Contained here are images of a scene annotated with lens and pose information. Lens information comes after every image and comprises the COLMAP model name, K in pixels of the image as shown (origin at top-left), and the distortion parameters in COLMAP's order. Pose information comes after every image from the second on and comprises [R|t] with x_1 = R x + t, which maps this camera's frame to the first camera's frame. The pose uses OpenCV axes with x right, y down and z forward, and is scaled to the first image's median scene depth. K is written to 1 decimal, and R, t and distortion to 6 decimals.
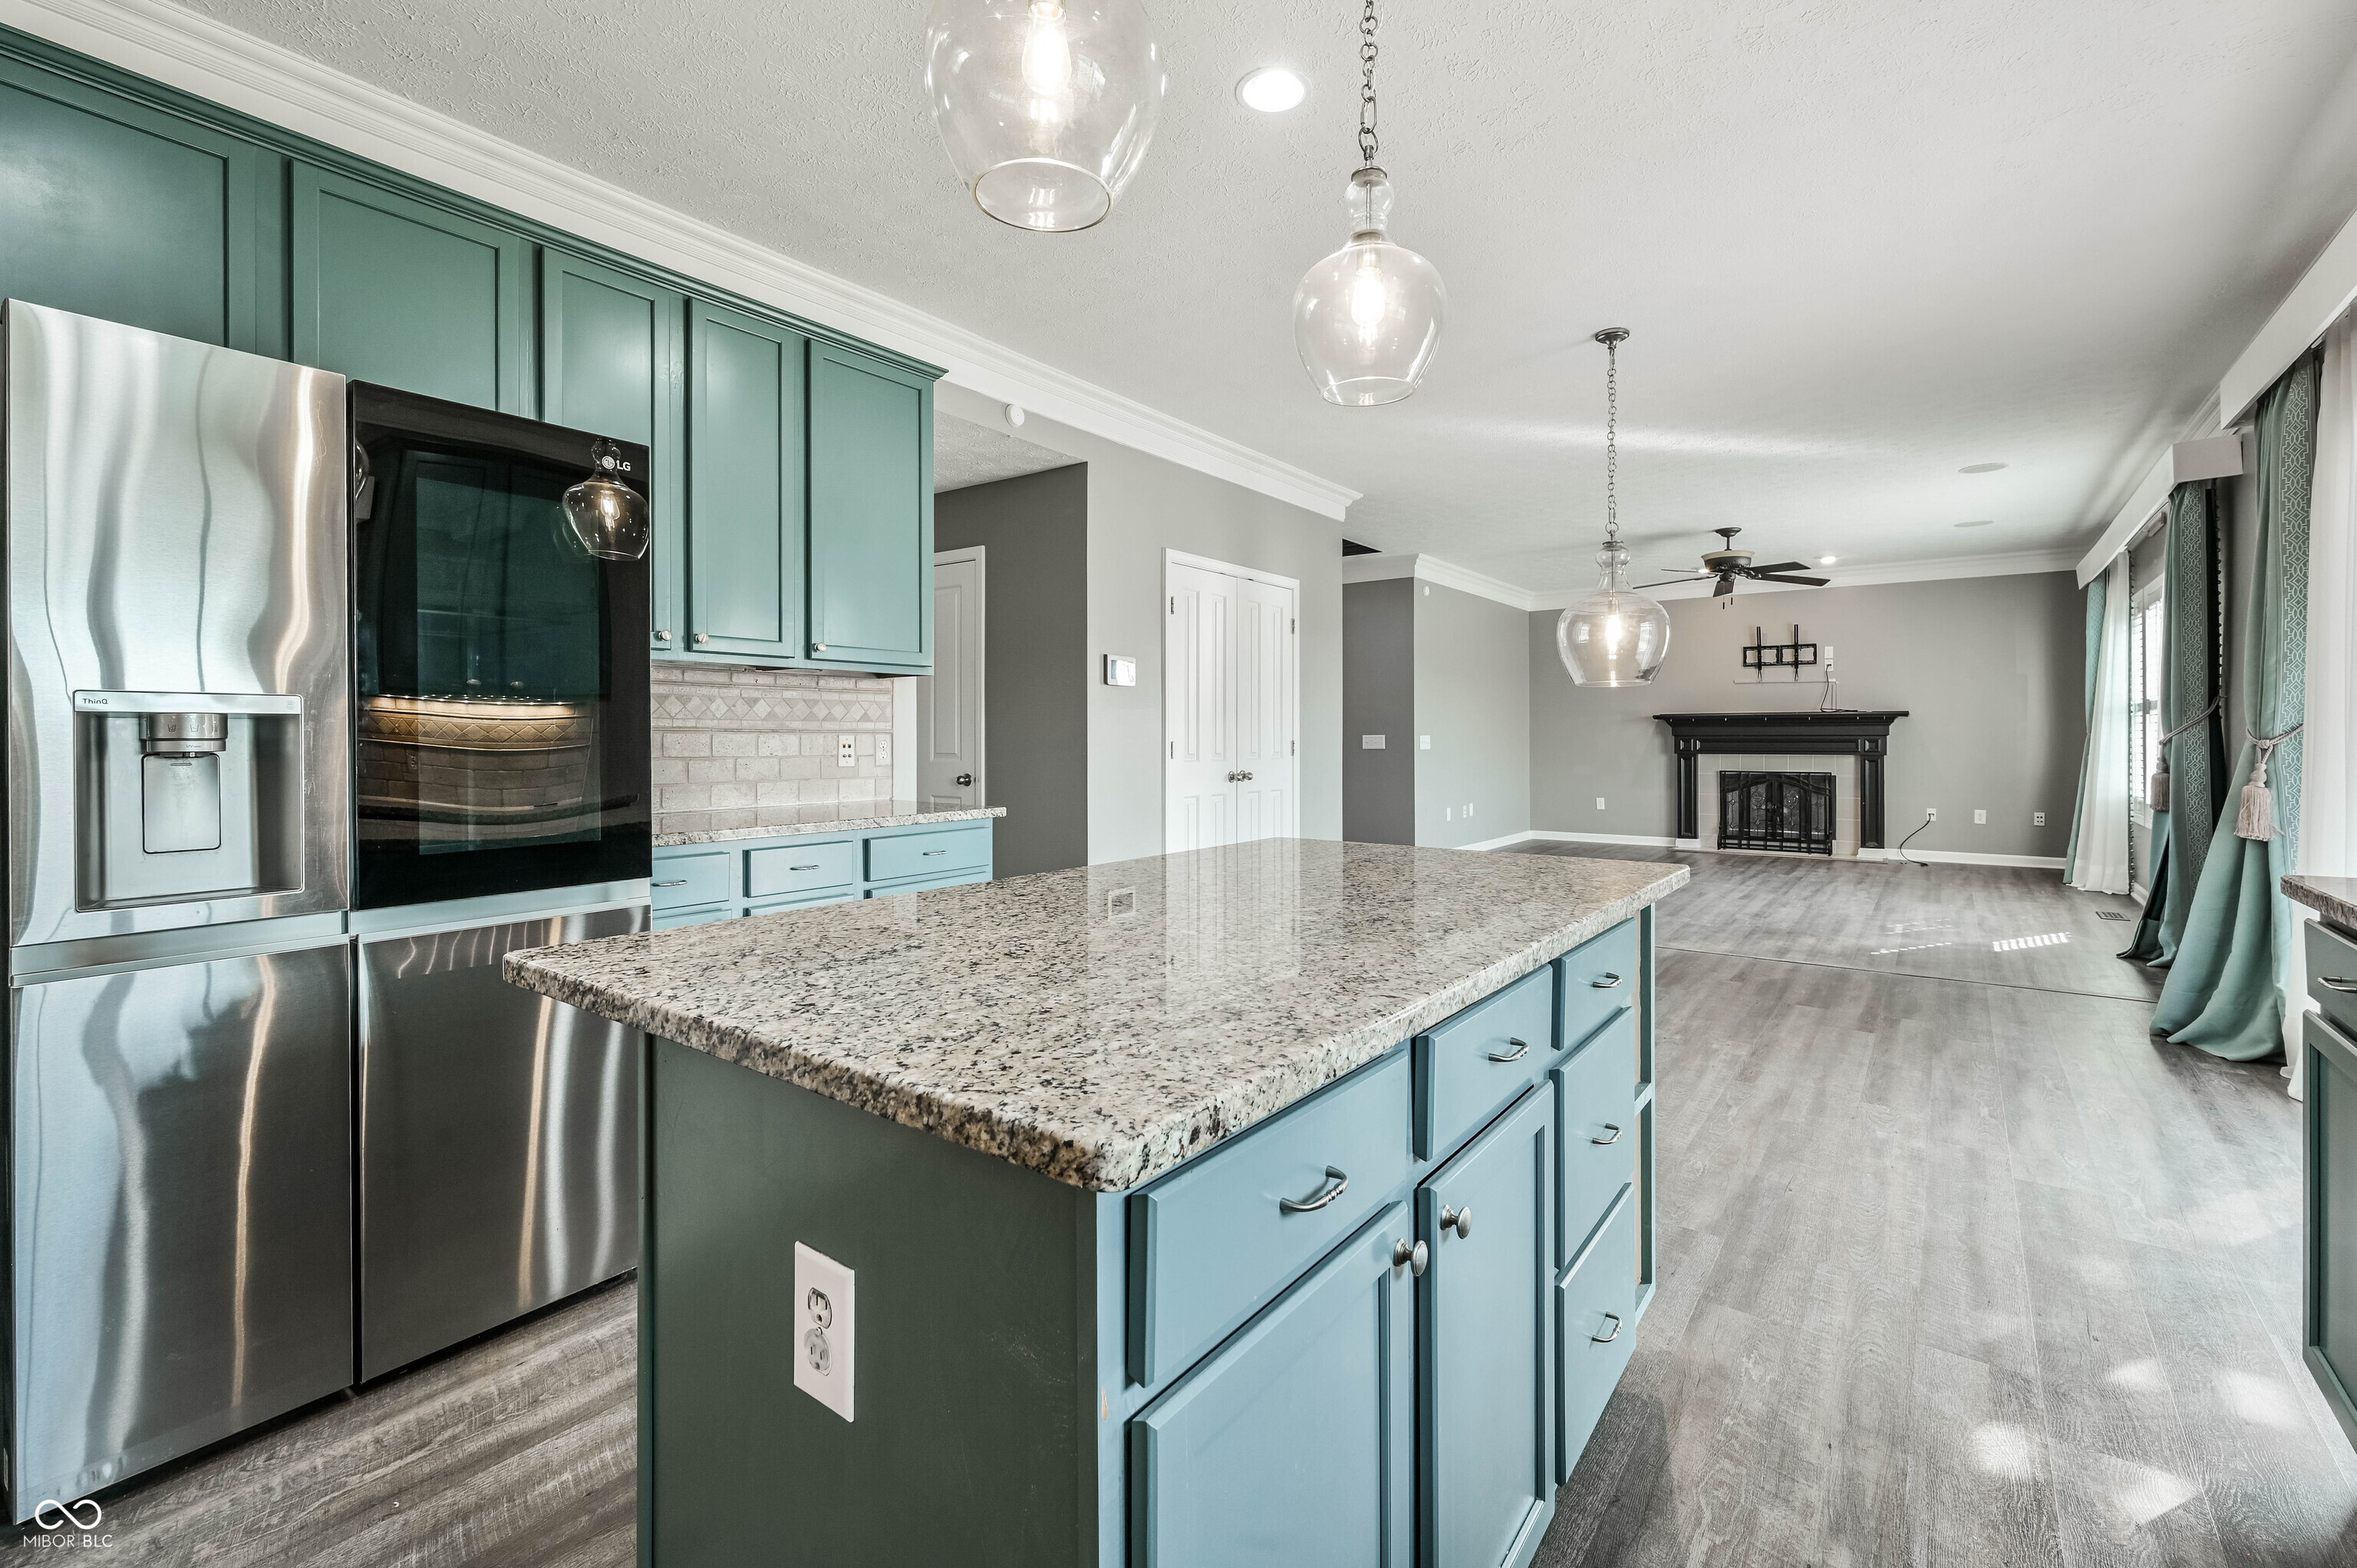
lens RADIAL K [[1051.7, 0, 1204.7], [0, 1051.7, 733.5], [0, 0, 1]] dist [-0.005213, -0.001045]
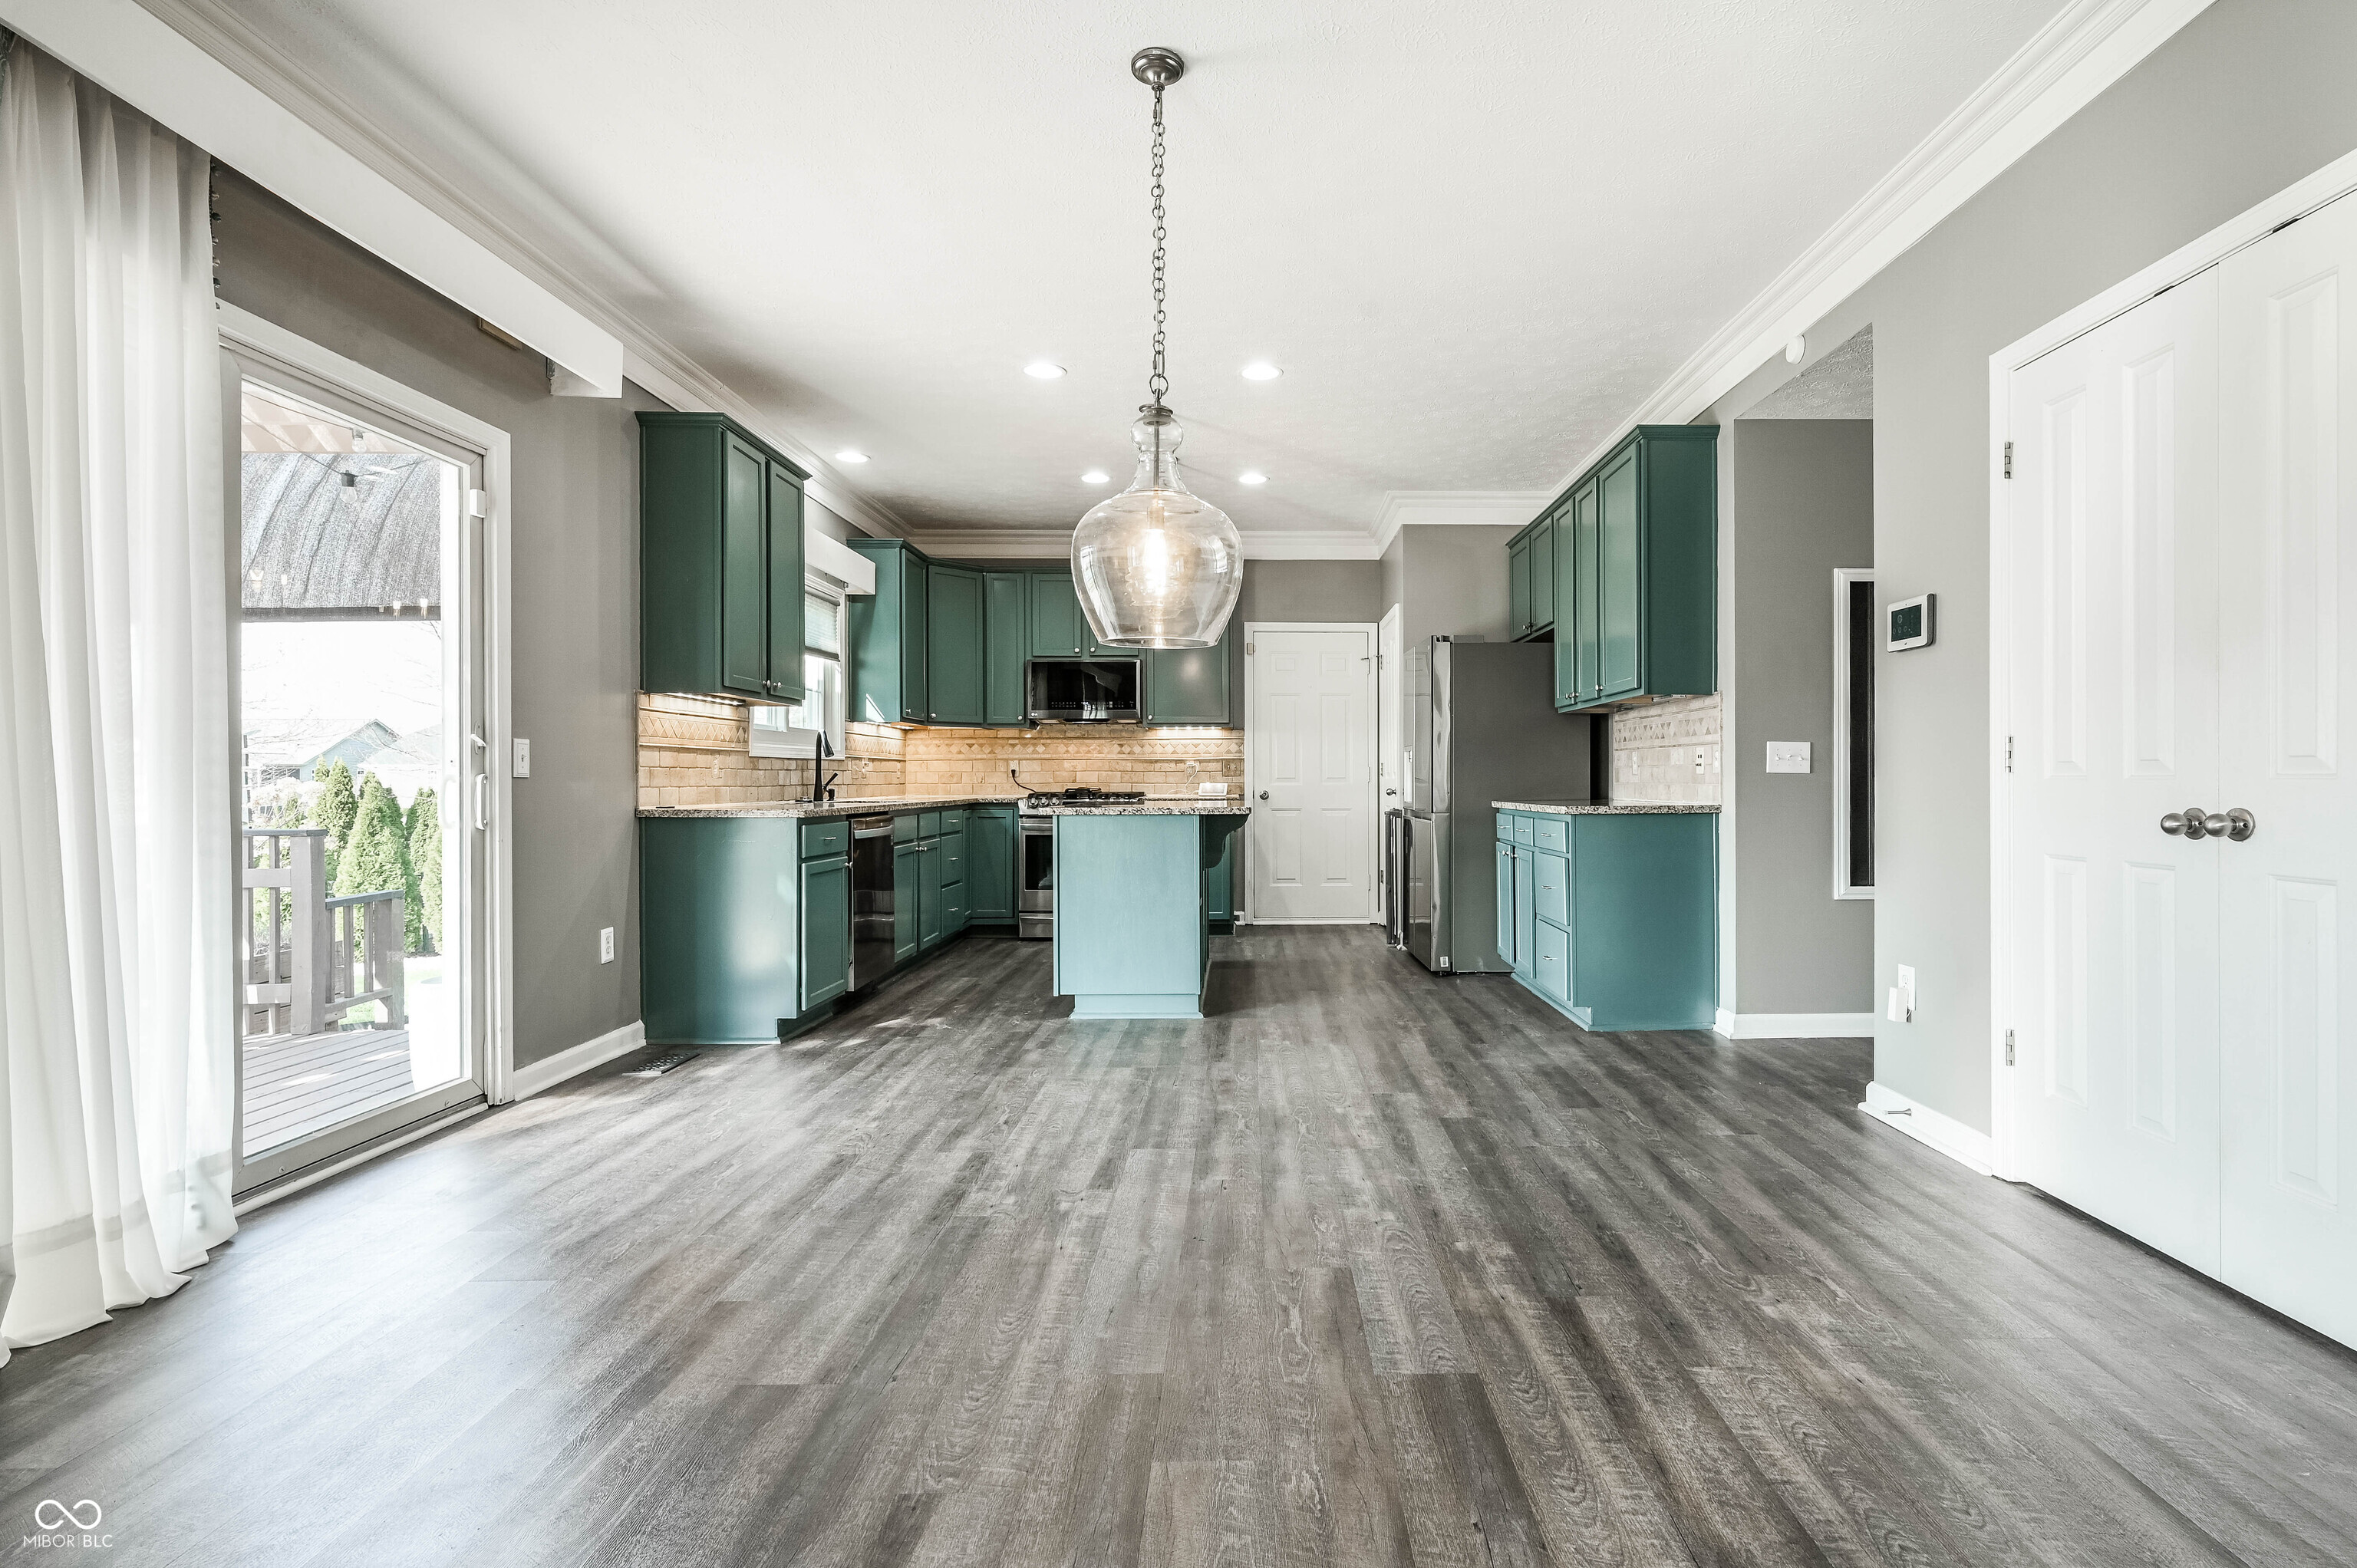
lens RADIAL K [[1135.2, 0, 1264.8], [0, 1135.2, 790.5], [0, 0, 1]] dist [-0.005532, -0.000106]
pose [[-0.806275, 0.007591, -0.591493, 0.302091], [0.004594, 0.999968, 0.006570, 0.014846], [0.591524, 0.002580, -0.806284, 0.648113]]
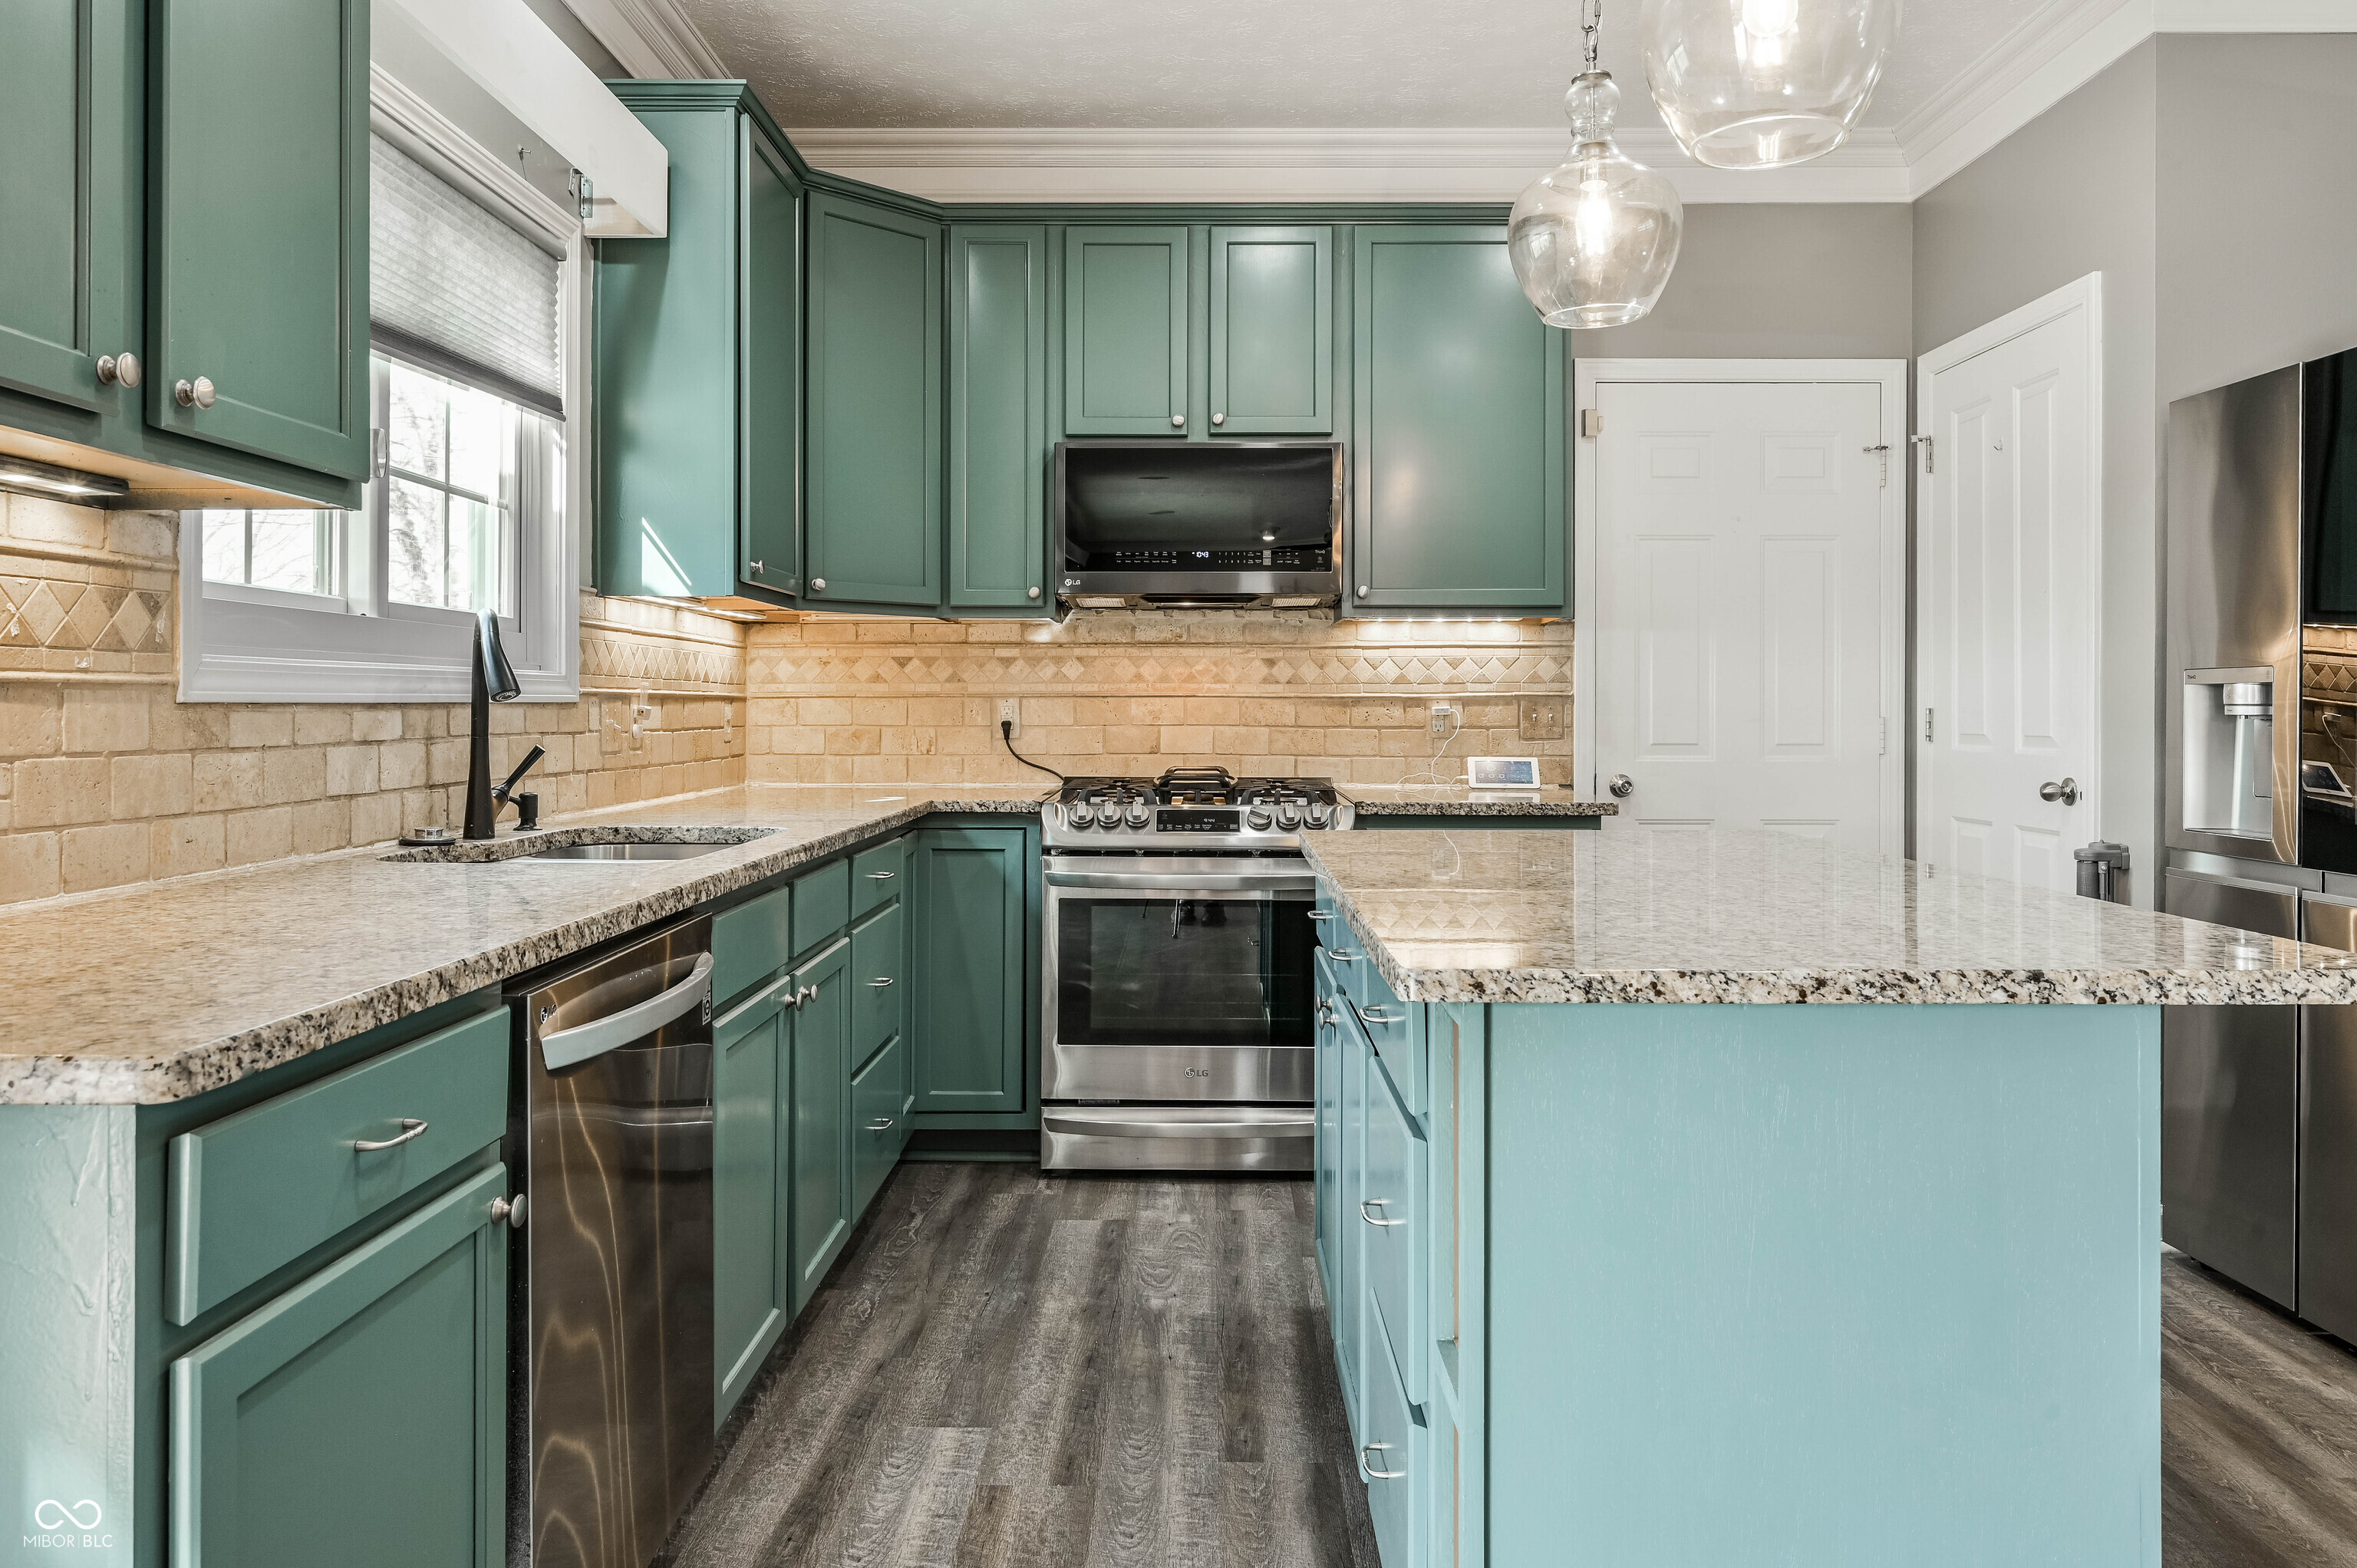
lens RADIAL K [[1580.3, 0, 1173.1], [0, 1580.3, 720.7], [0, 0, 1]] dist [-0.003569, 0.002070]
pose [[-0.826858, 0.003273, -0.562401, 0.188168], [0.000403, 0.999986, 0.005226, 0.002219], [0.562410, 0.004095, -0.826848, 0.302105]]
